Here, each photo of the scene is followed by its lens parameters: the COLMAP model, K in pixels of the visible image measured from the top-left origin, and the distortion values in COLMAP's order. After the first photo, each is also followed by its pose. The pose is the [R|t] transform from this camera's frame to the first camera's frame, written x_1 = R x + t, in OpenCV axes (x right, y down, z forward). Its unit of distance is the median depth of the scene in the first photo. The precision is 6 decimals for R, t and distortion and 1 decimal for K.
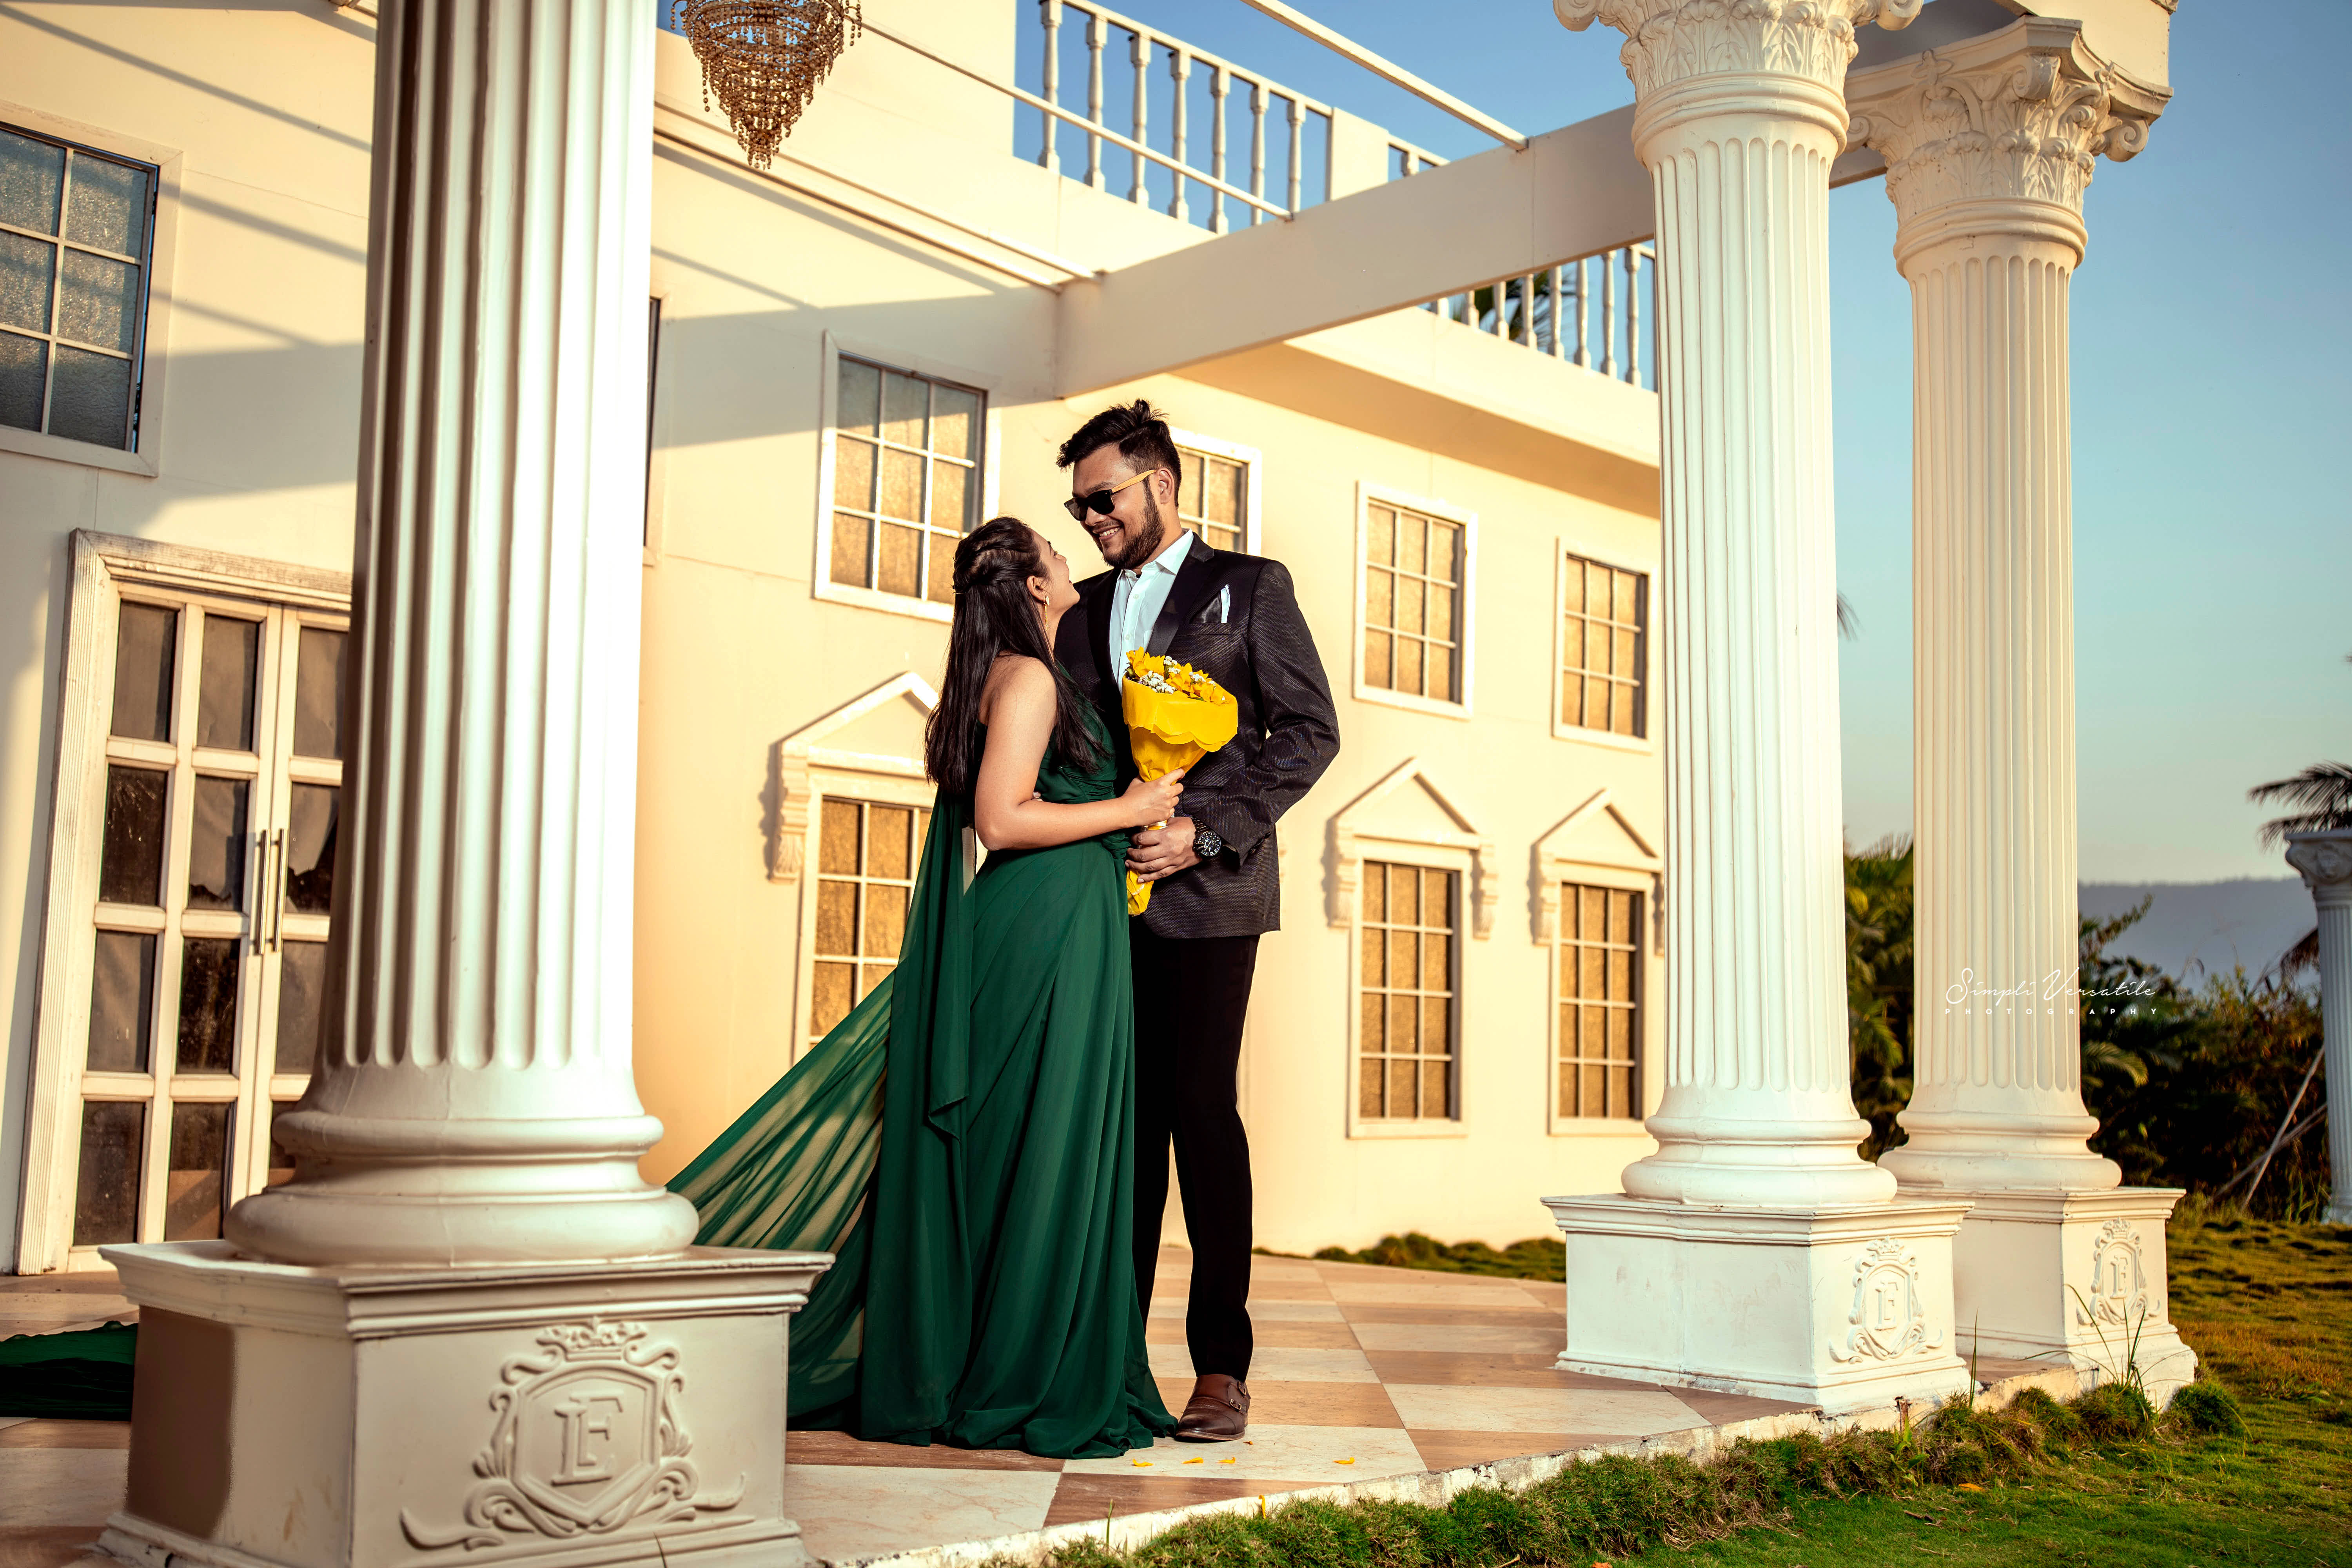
lens RADIAL K [[2414.9, 0, 1176.0], [0, 2414.9, 784.0], [0, 0, 1]] dist [0.010964, 0.027353]
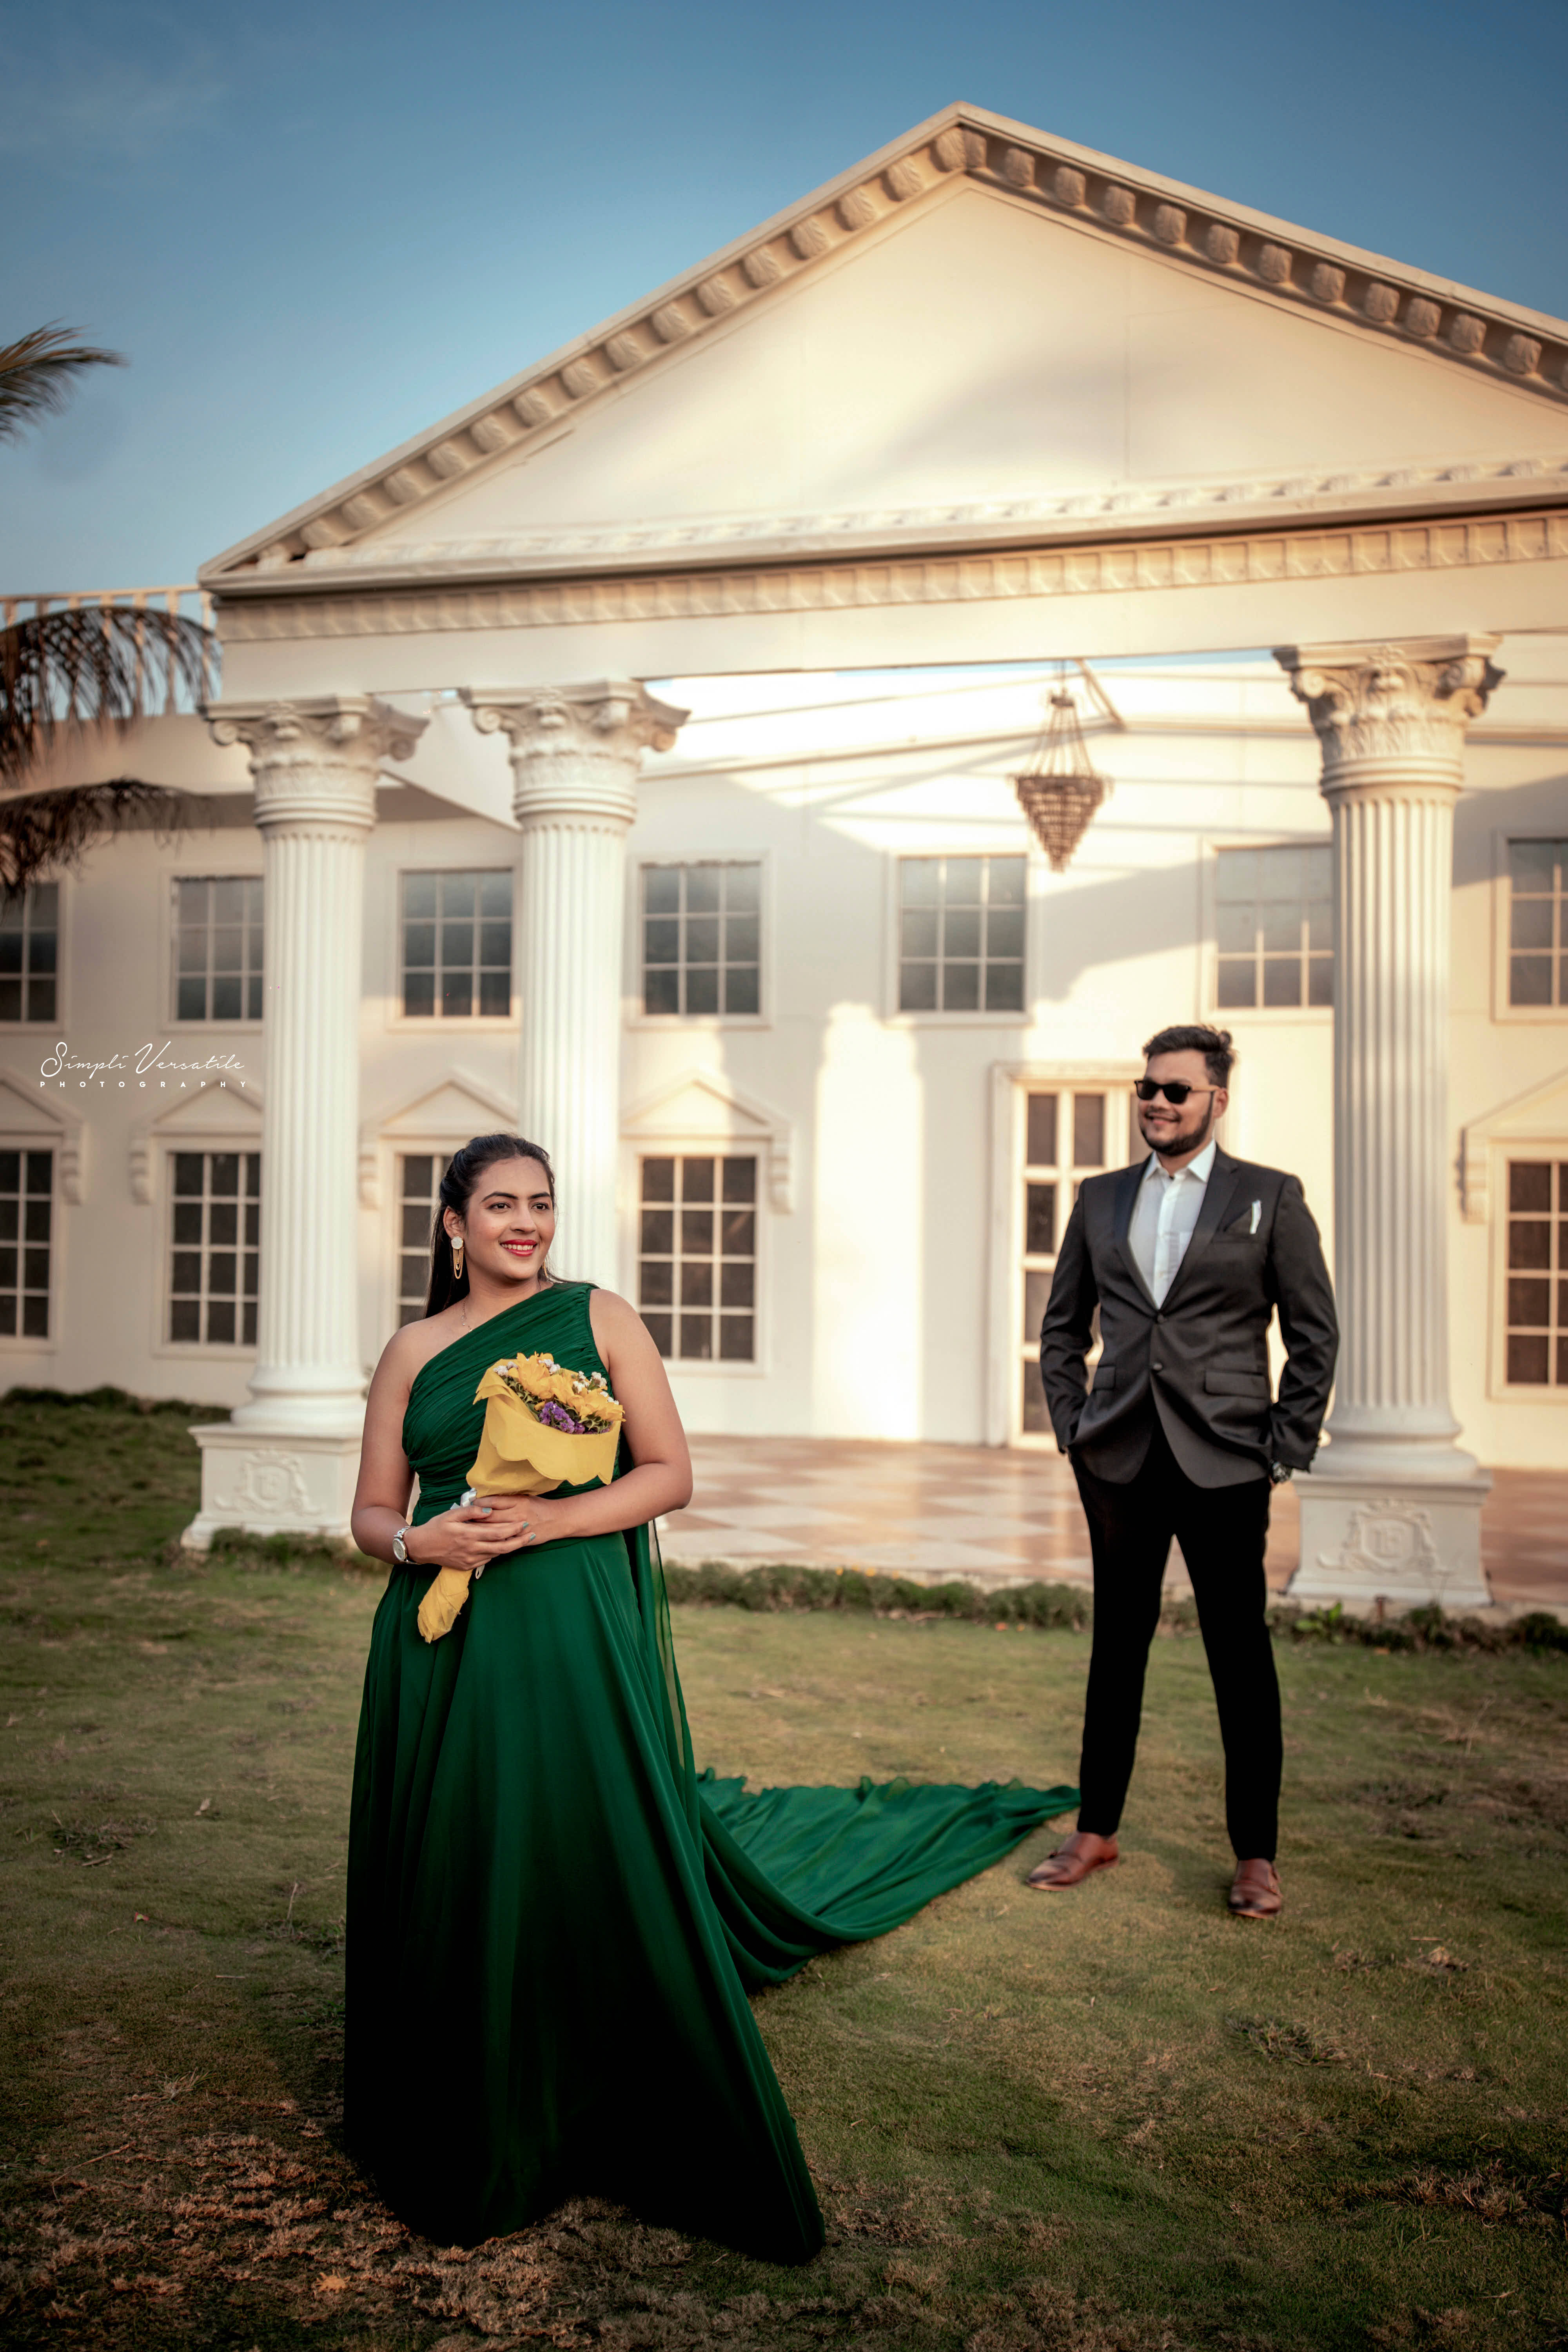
lens RADIAL K [[2414.9, 0, 784.0], [0, 2414.9, 1176.0], [0, 0, 1]] dist [0.010964, 0.027353]
pose [[0.488871, -0.025255, -0.871991, 1.722970], [0.096004, 0.995067, 0.025004, -0.121379], [0.867057, -0.095939, 0.488883, -0.129959]]
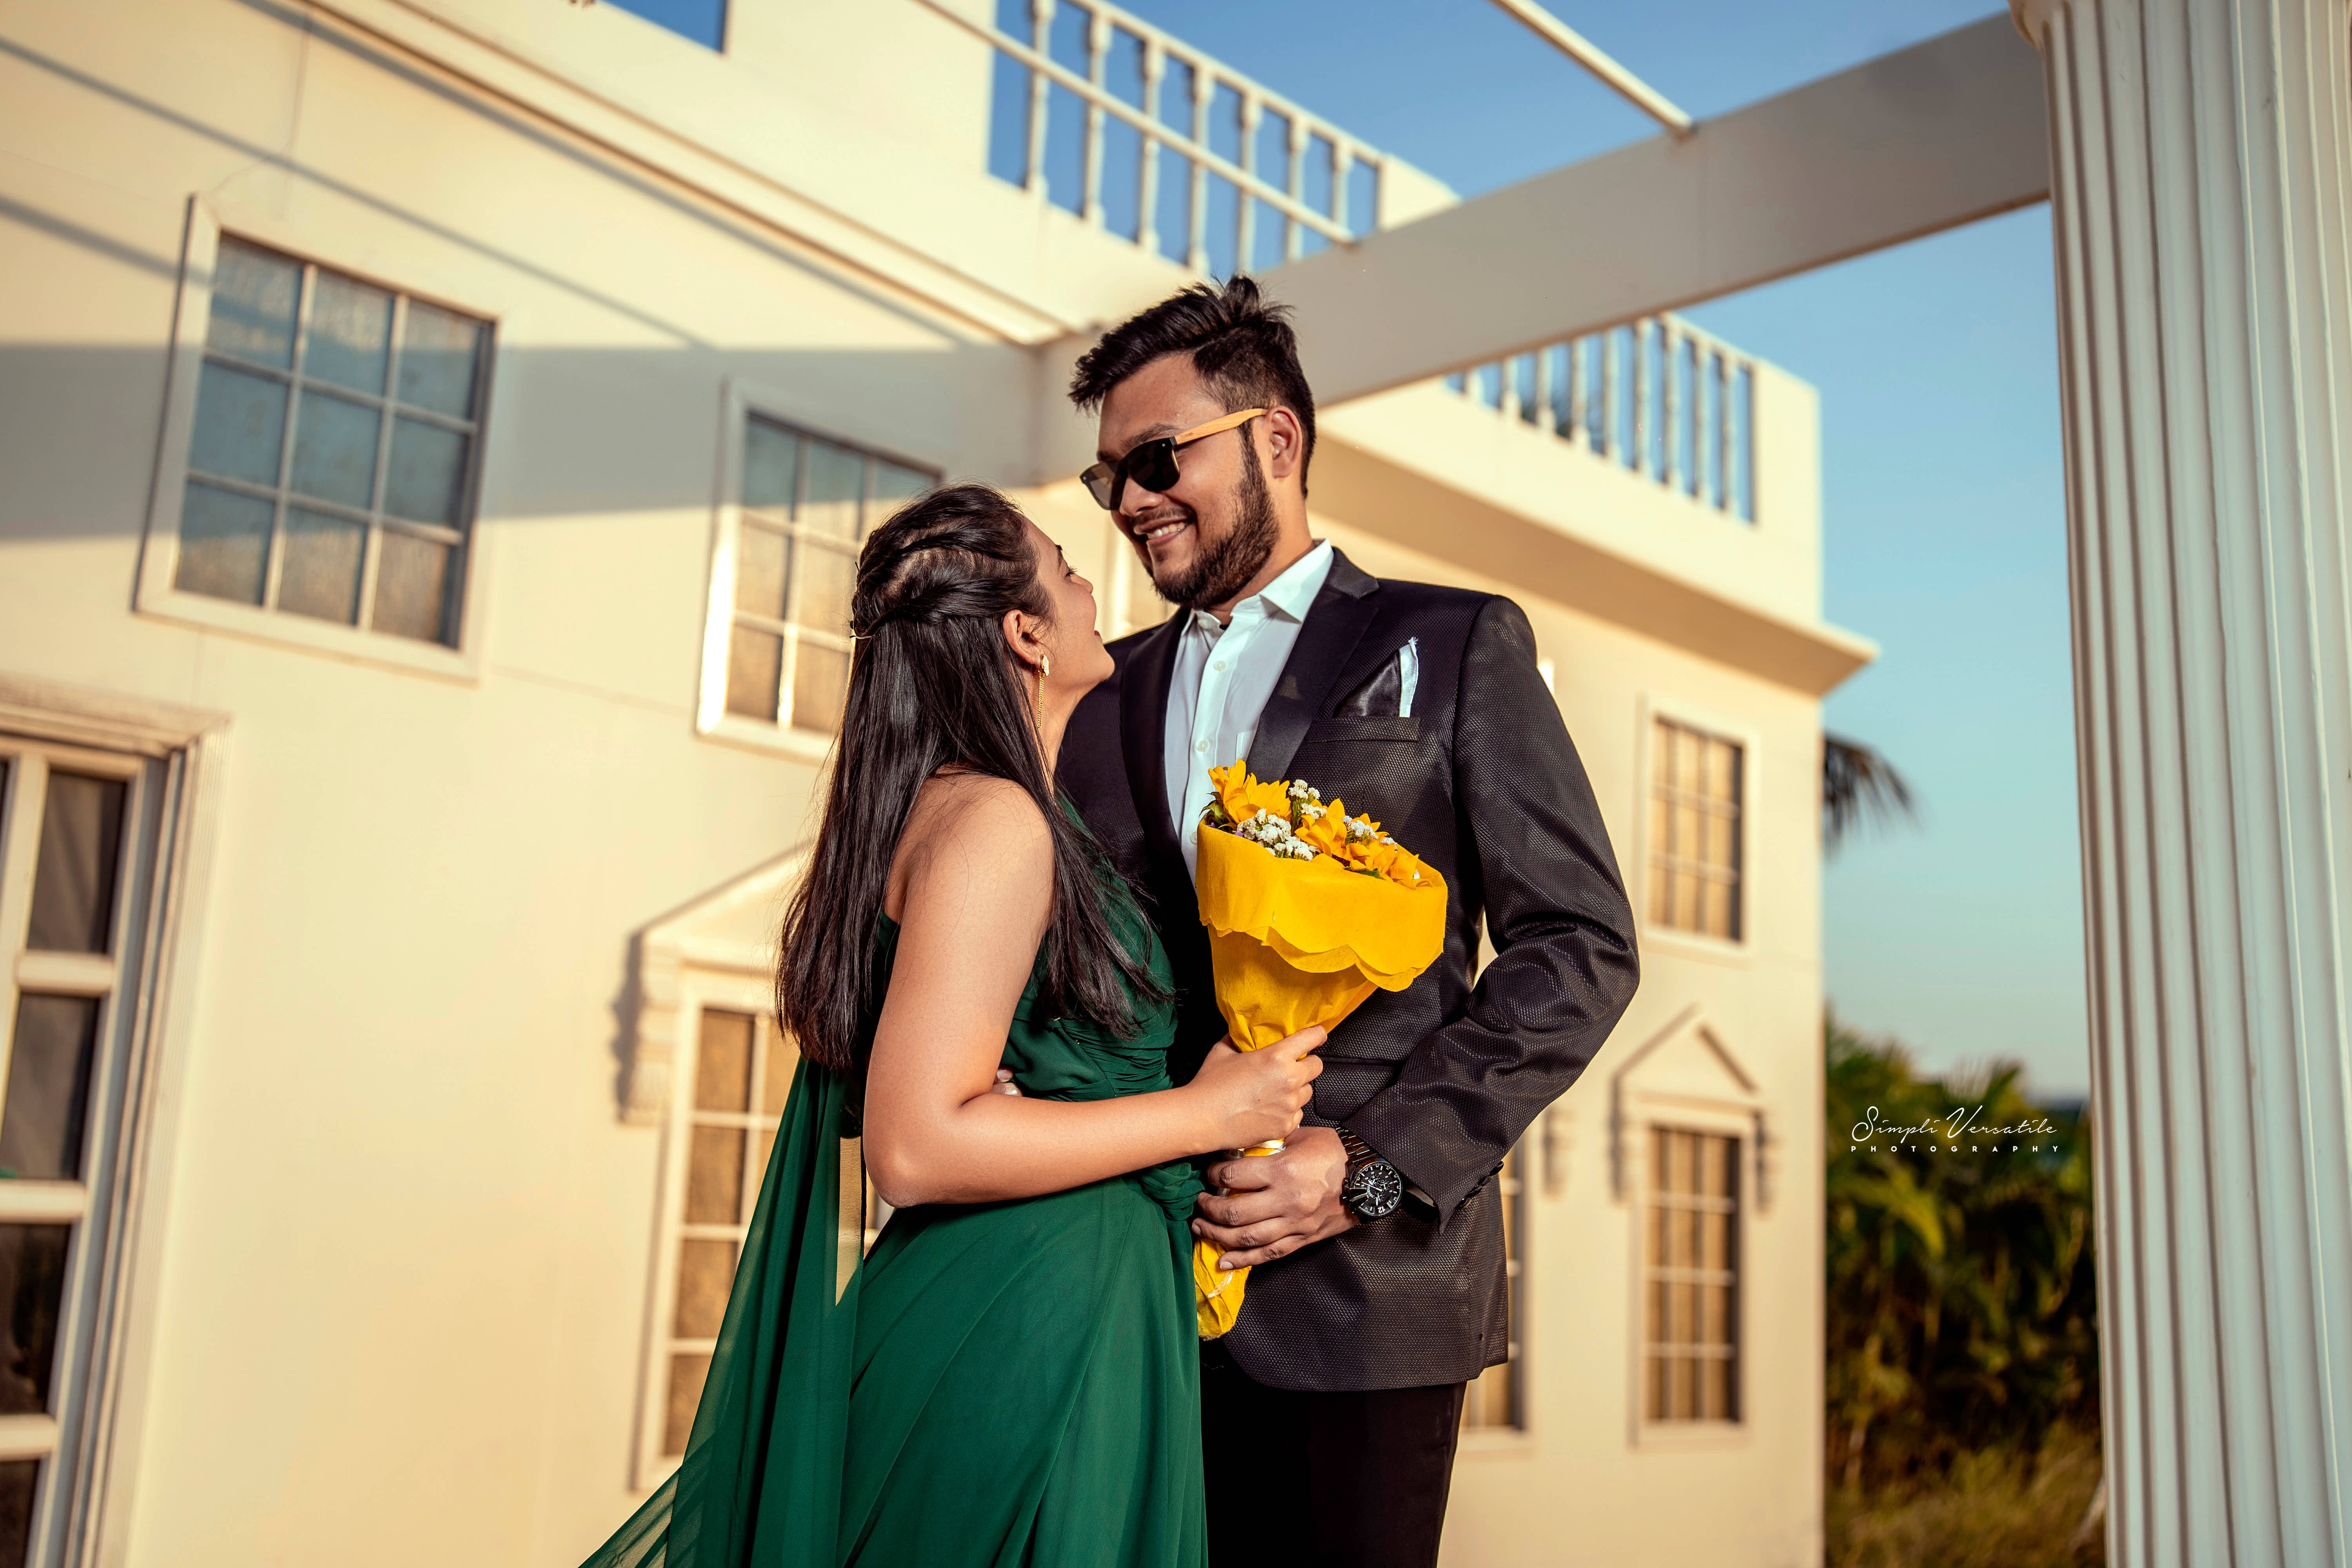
lens RADIAL K [[2414.9, 0, 1176.0], [0, 2414.9, 784.0], [0, 0, 1]] dist [0.010964, 0.027353]
pose [[0.999608, 0.021997, 0.017292, -0.033231], [-0.020584, 0.996741, -0.077997, -0.015087], [-0.018952, 0.077611, 0.996804, 0.518154]]
